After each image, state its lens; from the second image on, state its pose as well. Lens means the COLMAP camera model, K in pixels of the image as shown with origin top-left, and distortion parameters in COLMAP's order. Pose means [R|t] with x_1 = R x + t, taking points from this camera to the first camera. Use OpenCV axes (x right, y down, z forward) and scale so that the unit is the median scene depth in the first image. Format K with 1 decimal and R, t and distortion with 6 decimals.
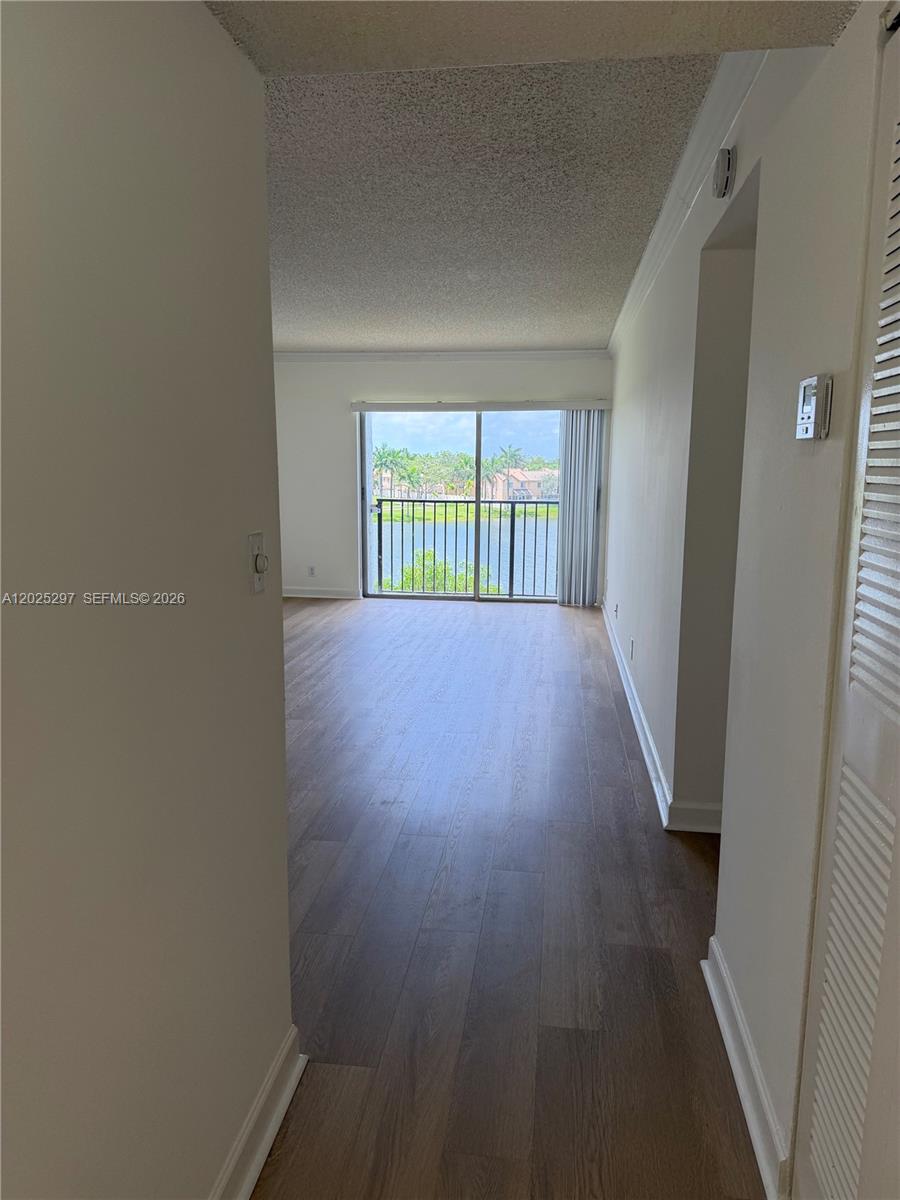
lens RADIAL K [[830.0, 0, 453.7], [0, 830.0, 594.8], [0, 0, 1]] dist [0.074191, -0.000537]
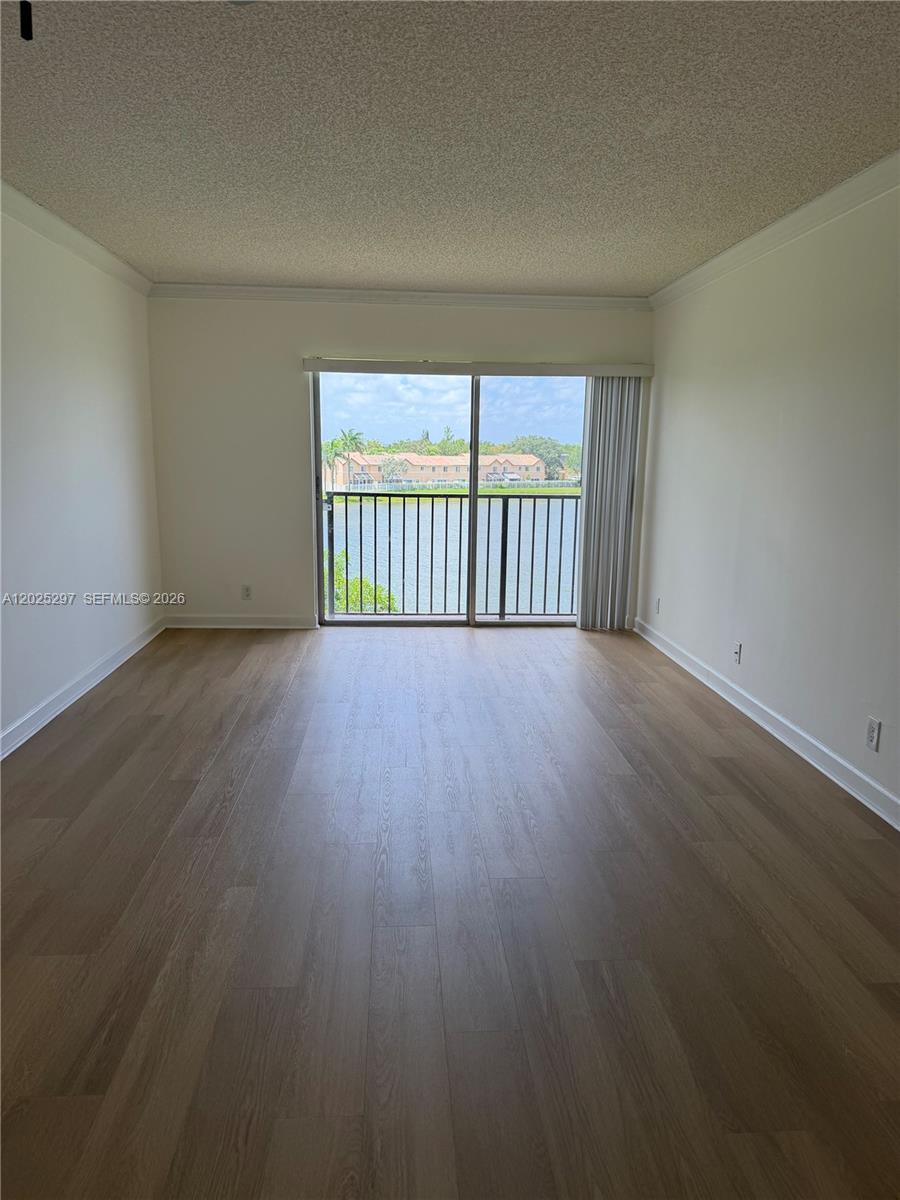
lens RADIAL K [[830.0, 0, 453.7], [0, 830.0, 594.8], [0, 0, 1]] dist [0.074191, -0.000537]
pose [[0.980065, -0.024956, 0.197103, -0.138409], [0.021221, 0.999553, 0.021042, -0.037992], [-0.197540, -0.016440, 0.980157, 0.255754]]
